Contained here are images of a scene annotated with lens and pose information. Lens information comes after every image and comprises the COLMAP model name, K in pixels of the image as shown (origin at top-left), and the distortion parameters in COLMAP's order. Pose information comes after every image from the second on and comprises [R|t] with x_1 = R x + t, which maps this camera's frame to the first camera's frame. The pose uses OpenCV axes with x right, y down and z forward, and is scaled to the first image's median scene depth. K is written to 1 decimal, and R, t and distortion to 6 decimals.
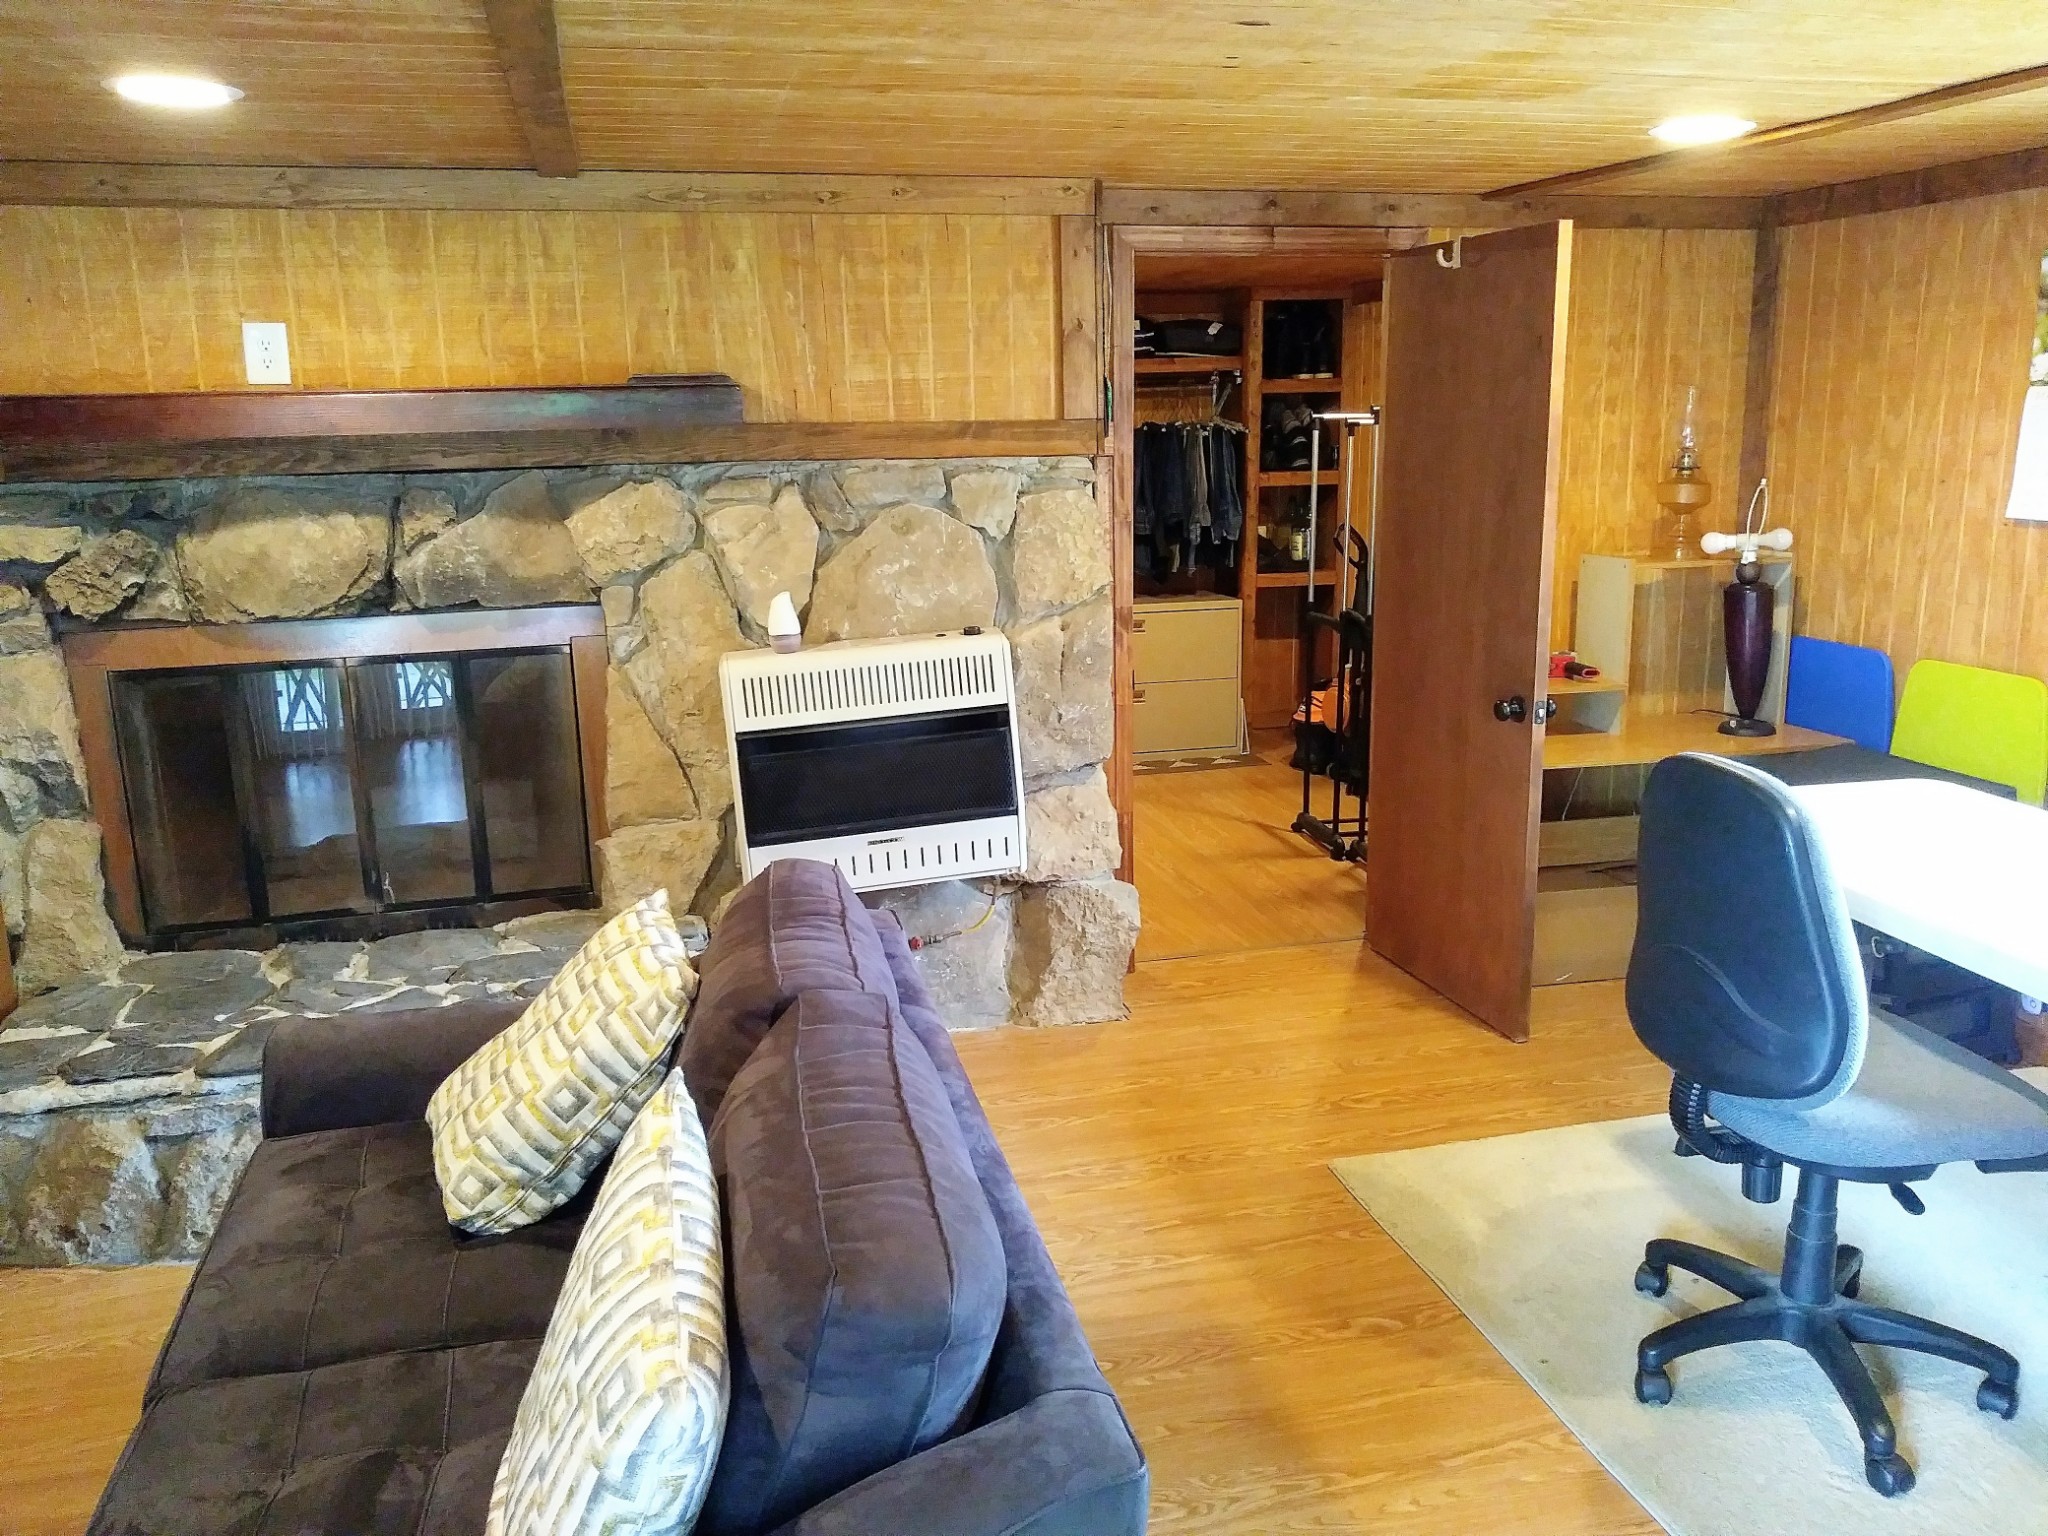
lens RADIAL K [[1591.2, 0, 1026.9], [0, 1591.2, 738.2], [0, 0, 1]] dist [0.057978, -0.104631]
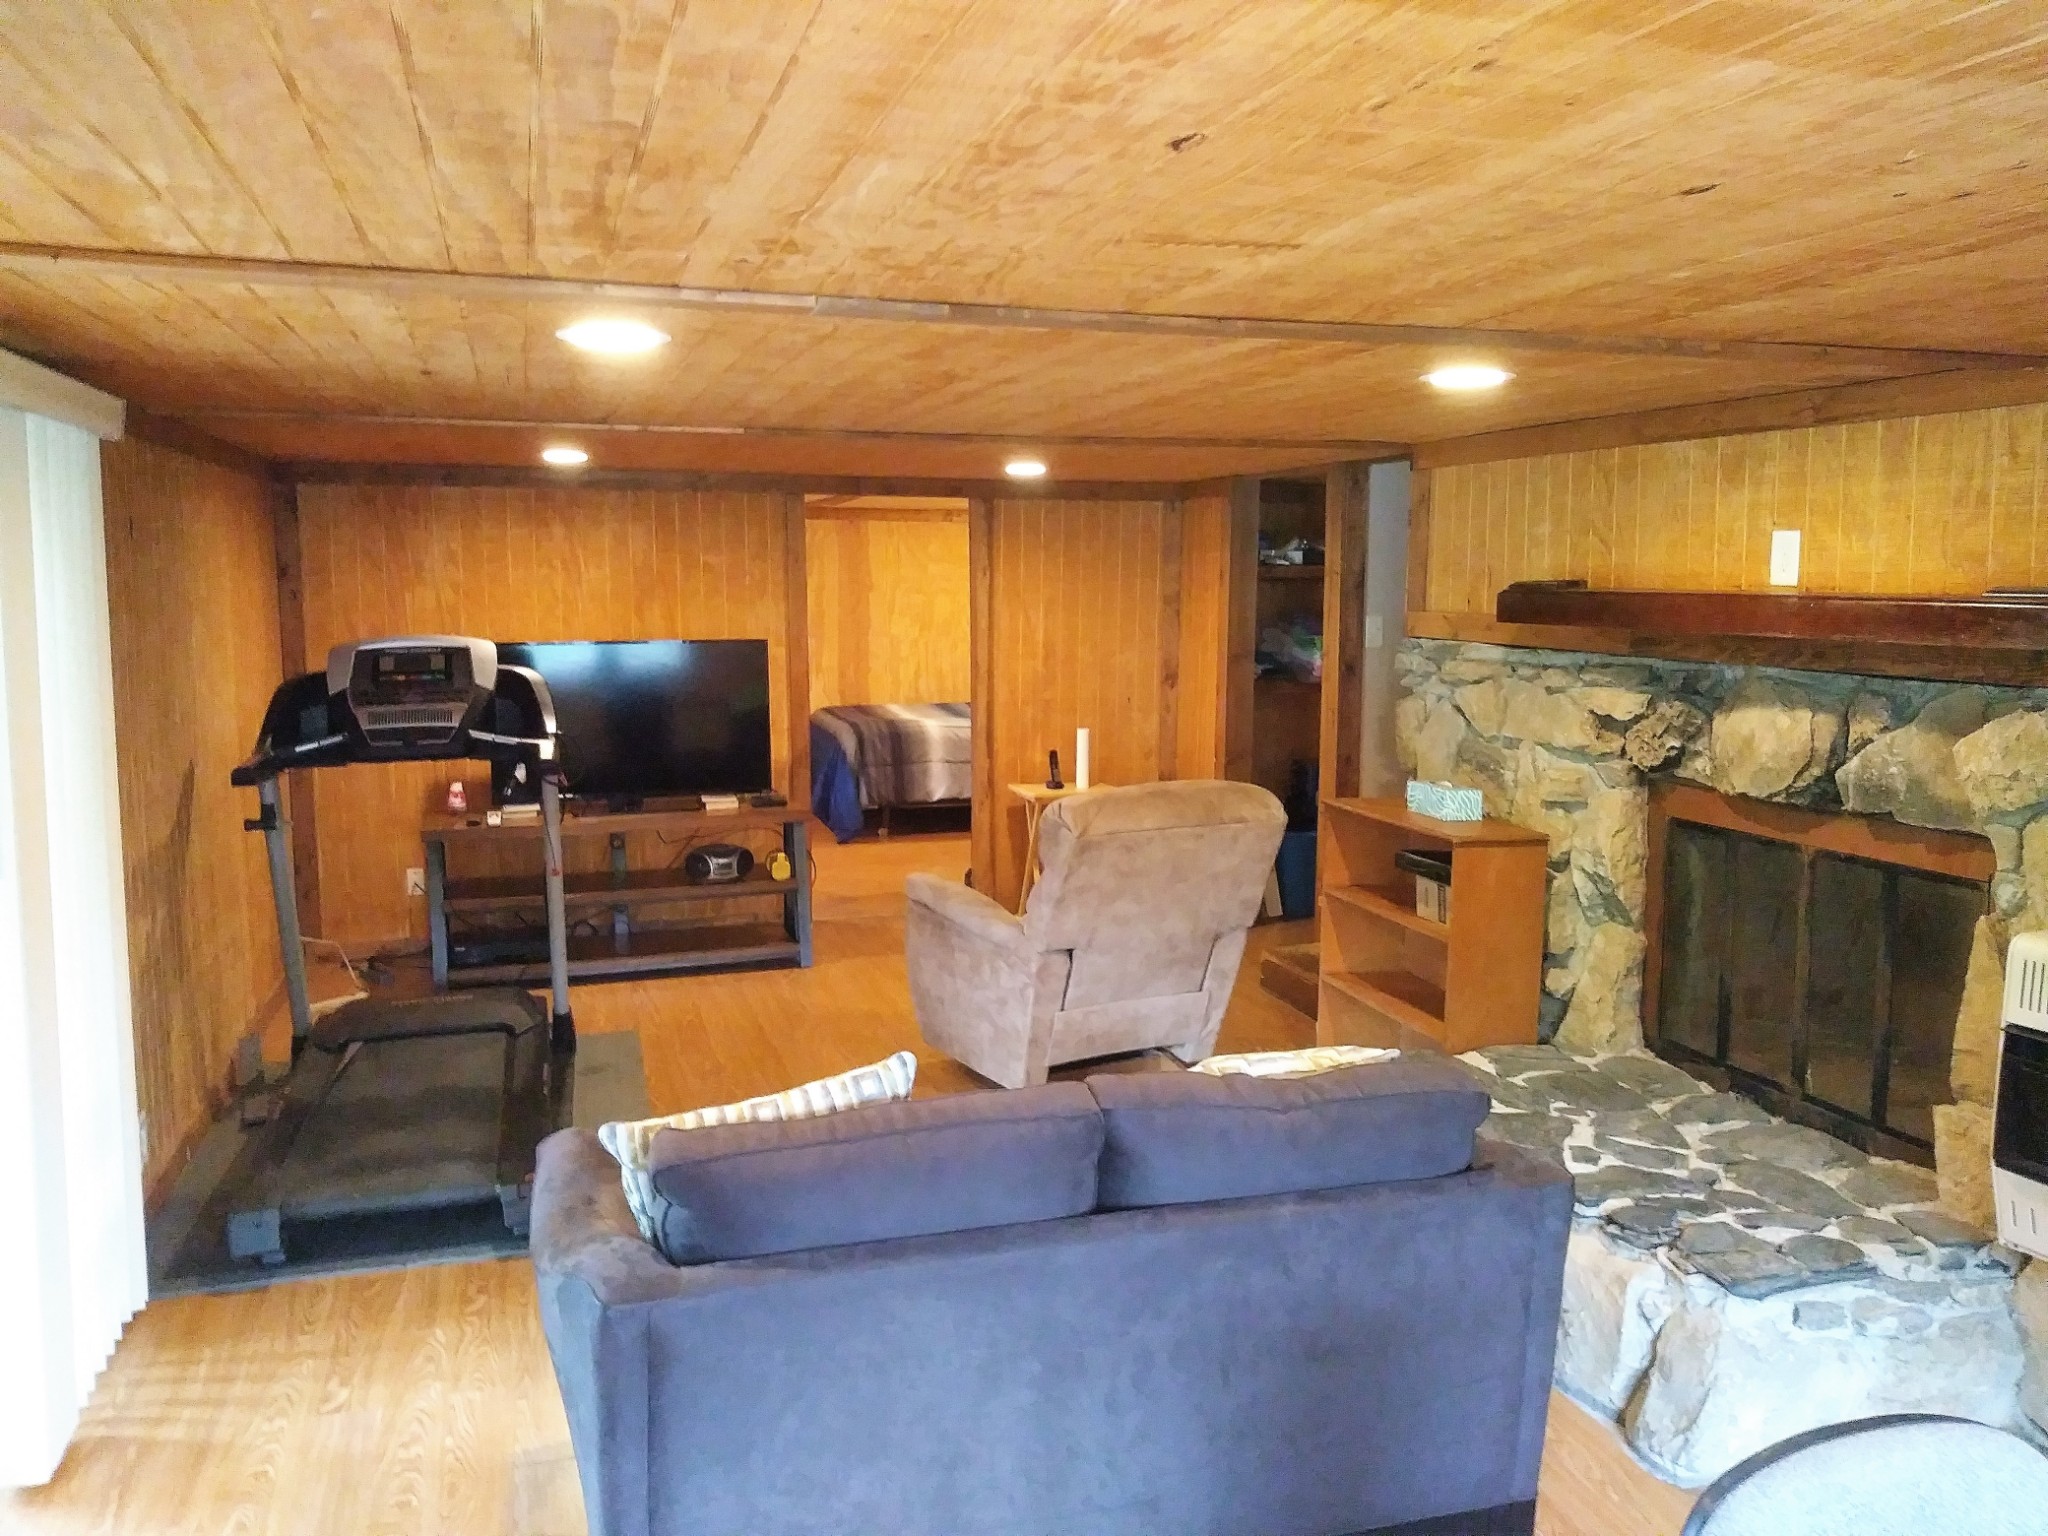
lens RADIAL K [[1591.2, 0, 1026.9], [0, 1591.2, 738.2], [0, 0, 1]] dist [0.057978, -0.104631]
pose [[0.069671, 0.126624, -0.989501, 0.575208], [-0.207963, 0.971962, 0.109736, -0.130742], [0.975652, 0.198134, 0.094051, 0.410583]]
